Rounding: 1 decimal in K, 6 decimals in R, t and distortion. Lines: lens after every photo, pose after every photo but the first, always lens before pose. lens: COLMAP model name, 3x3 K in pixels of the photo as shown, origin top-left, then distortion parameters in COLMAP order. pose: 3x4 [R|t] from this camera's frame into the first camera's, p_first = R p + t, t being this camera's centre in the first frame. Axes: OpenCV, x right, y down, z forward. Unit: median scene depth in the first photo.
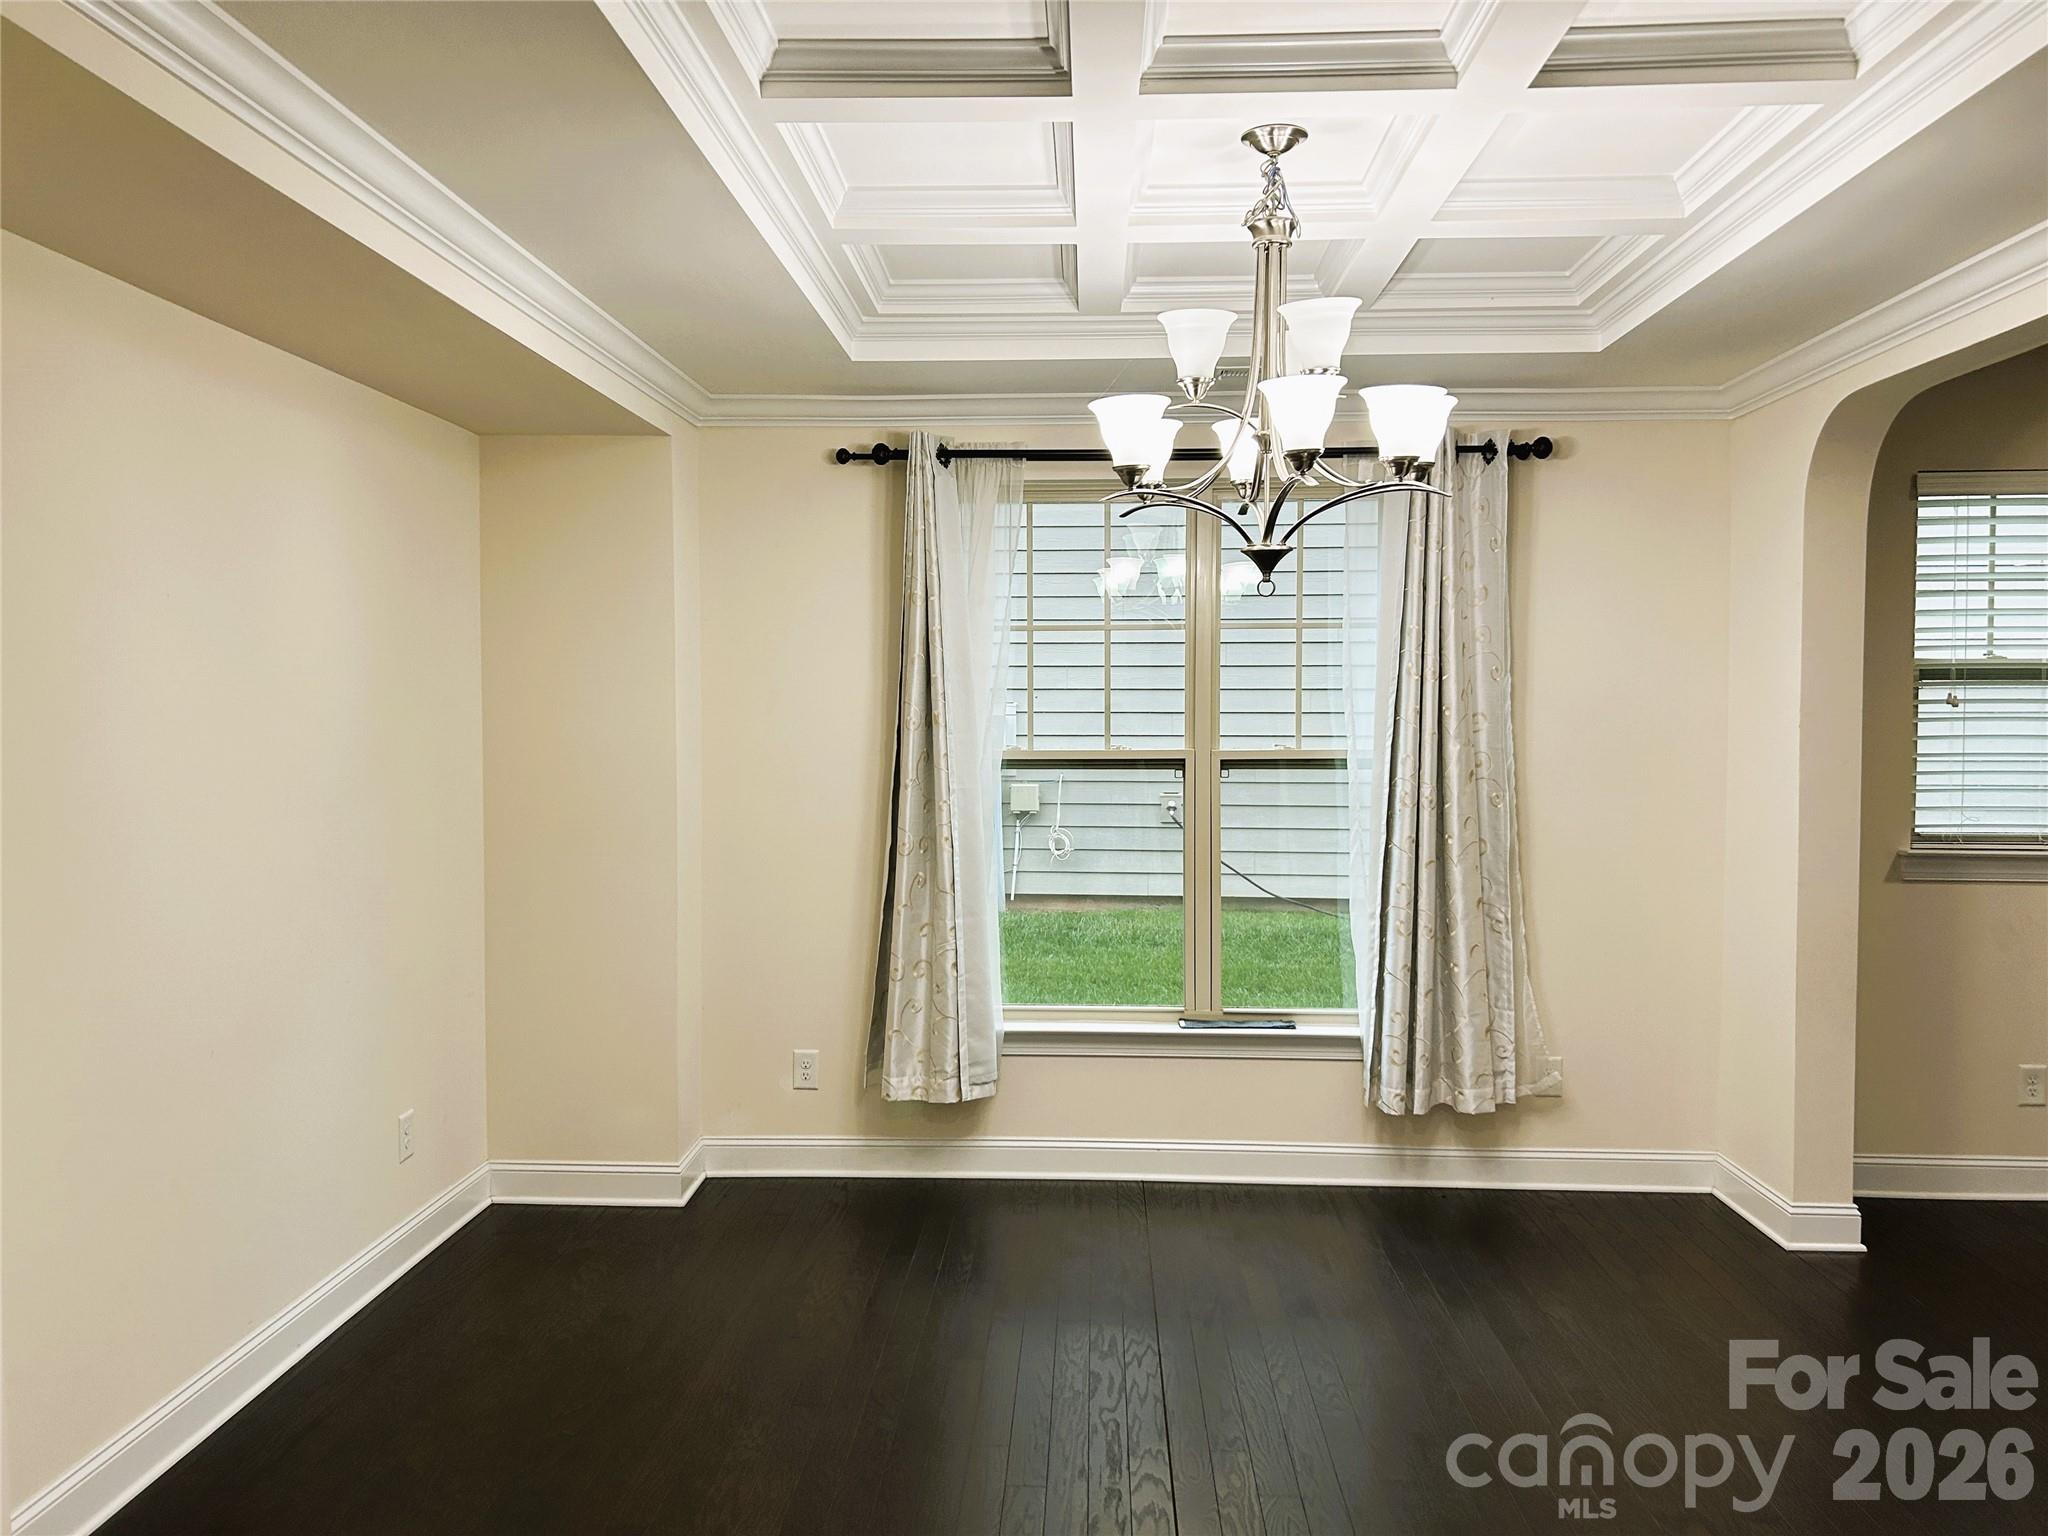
lens RADIAL K [[1512.2, 0, 1023.9], [0, 1512.2, 758.3], [0, 0, 1]] dist [0.083591, -0.004571]
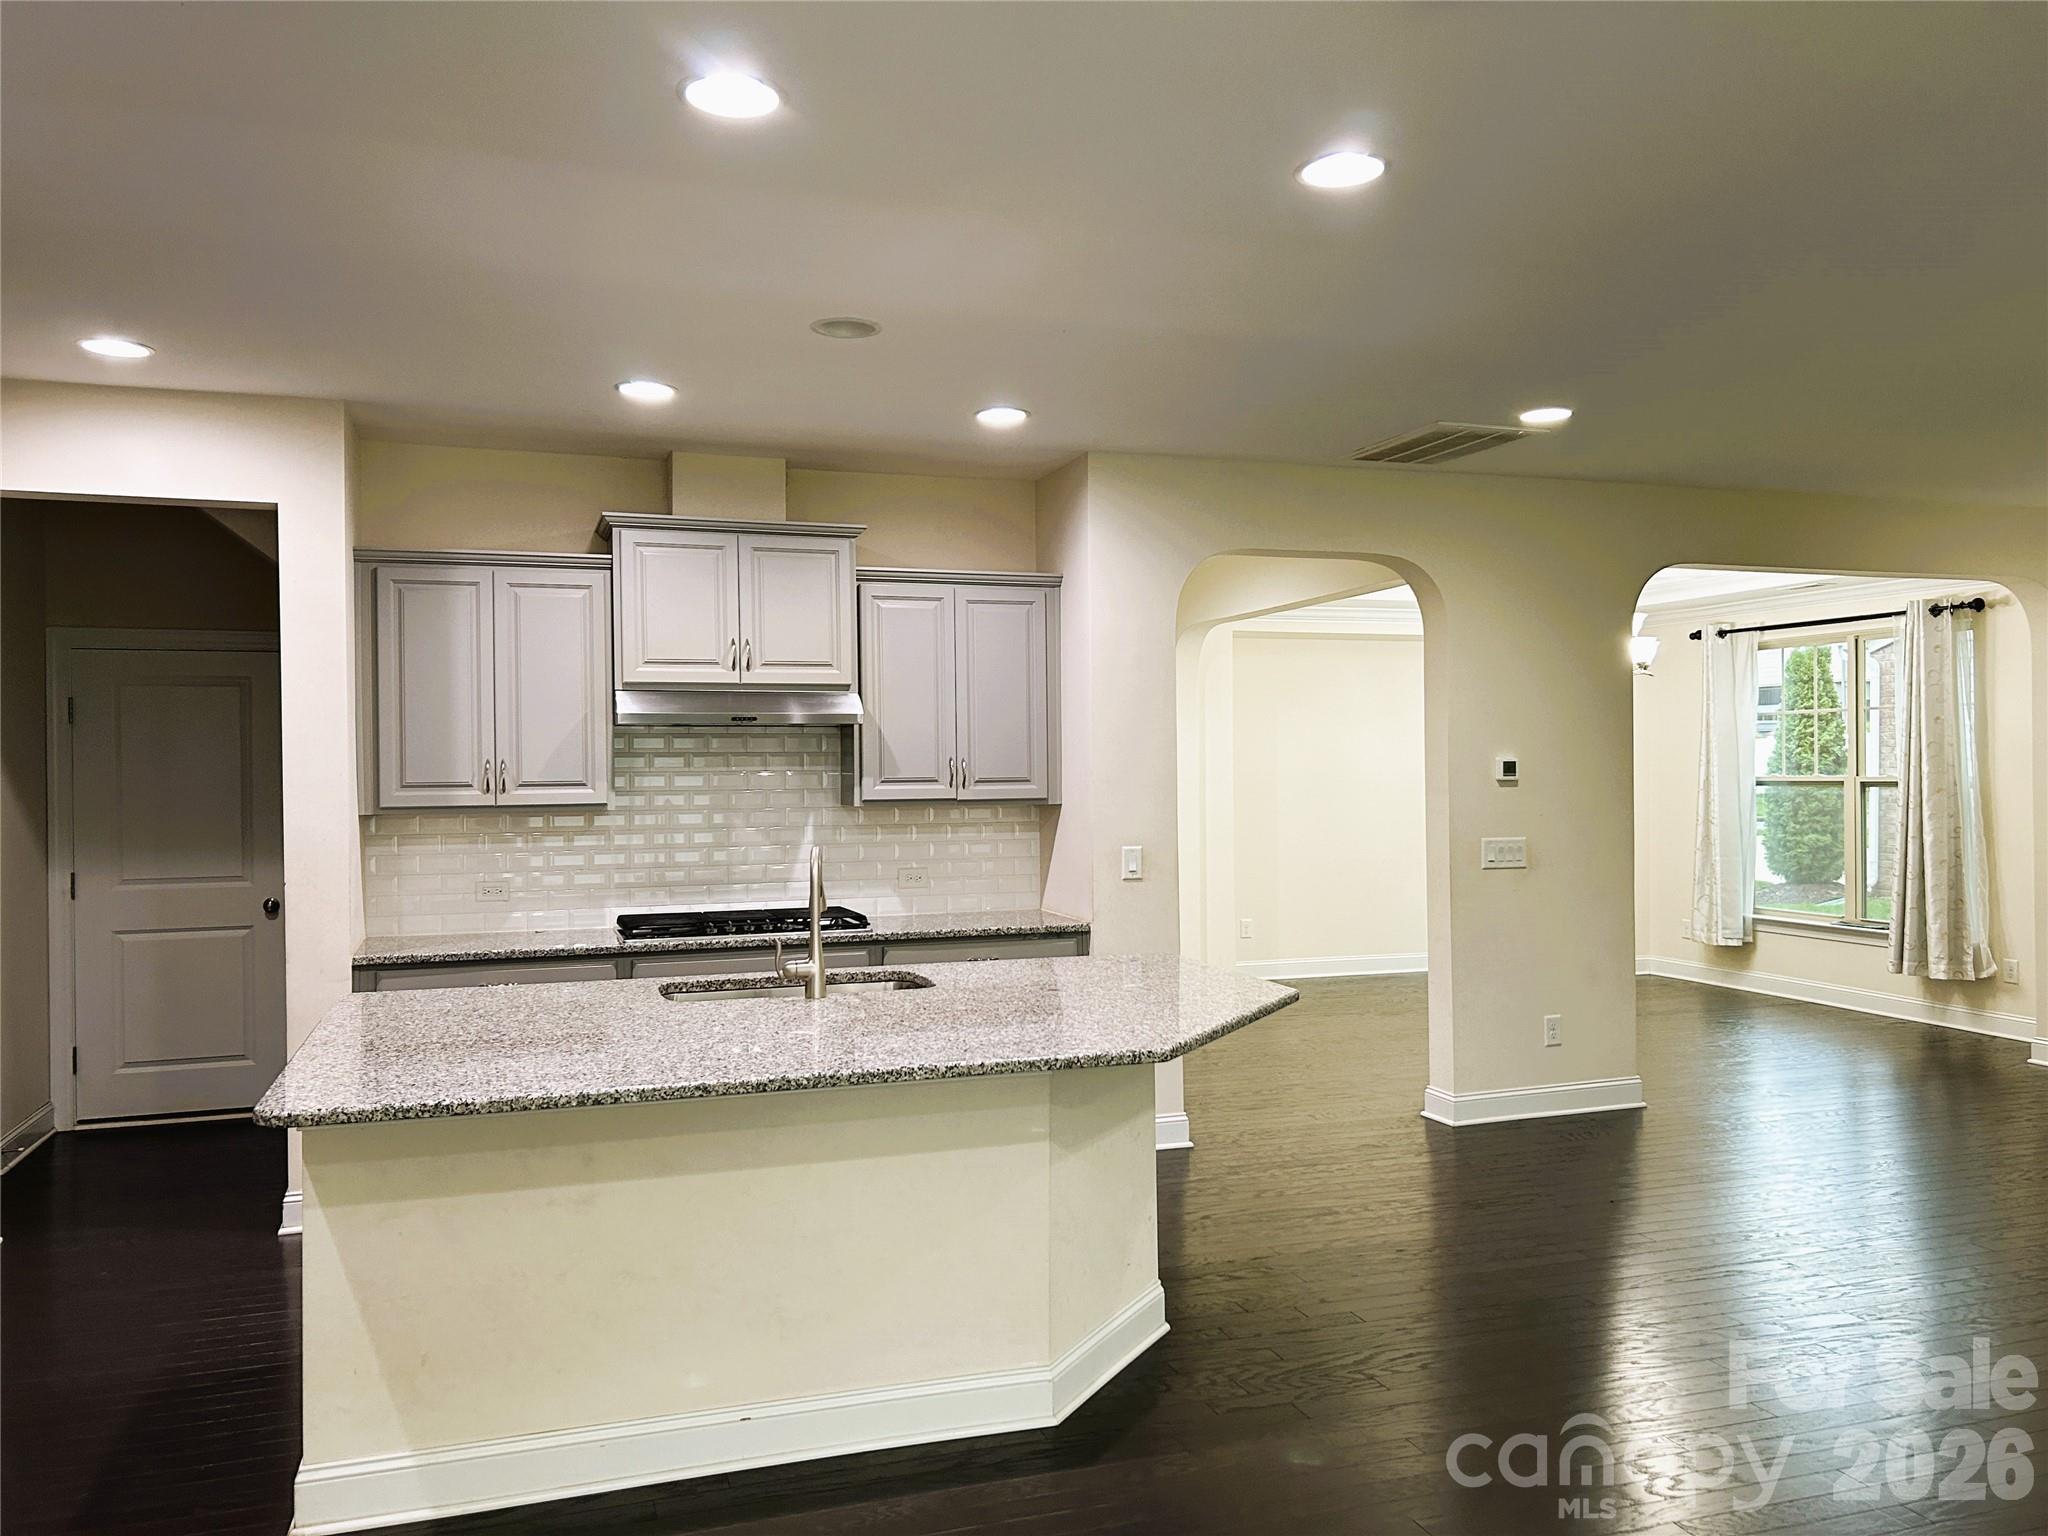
lens RADIAL K [[1508.0, 0, 1025.8], [0, 1508.0, 776.4], [0, 0, 1]] dist [0.049197, -0.061895]
pose [[0.352933, 0.003273, -0.935643, 1.553668], [-0.027650, 0.999594, -0.006933, 0.036271], [0.935240, 0.028318, 0.352880, -0.616882]]
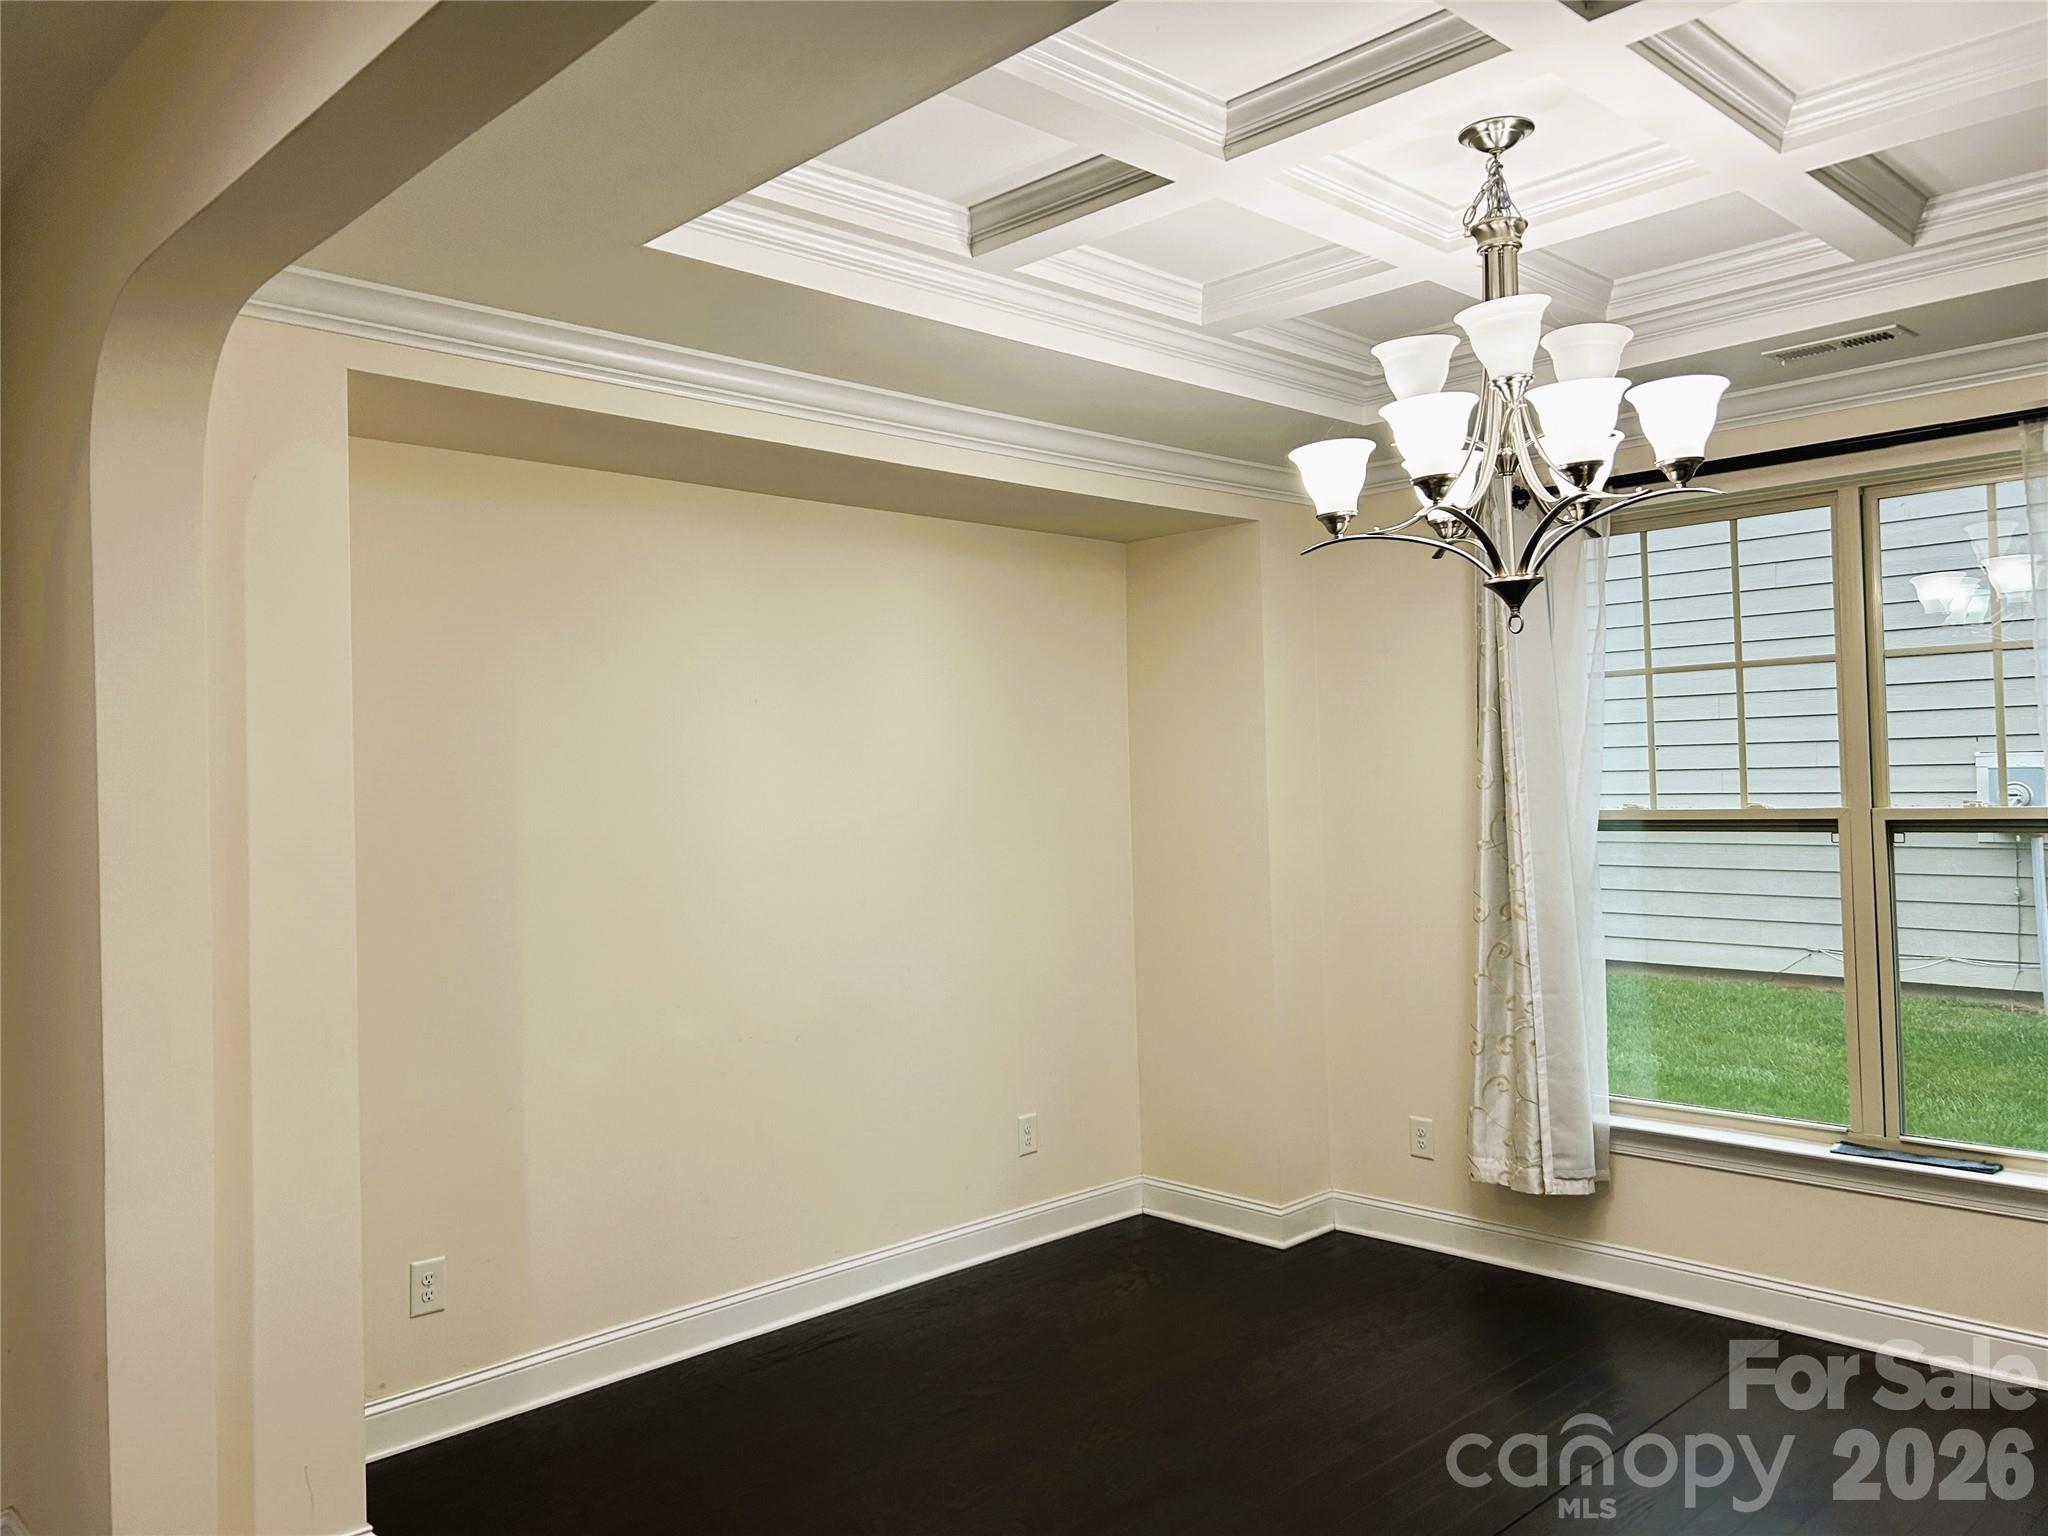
lens RADIAL K [[1542.6, 0, 1024.2], [0, 1542.6, 759.3], [0, 0, 1]] dist [0.042183, -0.045330]
pose [[0.732264, -0.027201, -0.680477, 0.369723], [-0.000102, 0.999198, -0.040051, 0.001807], [0.681020, 0.029398, 0.731674, 0.095431]]
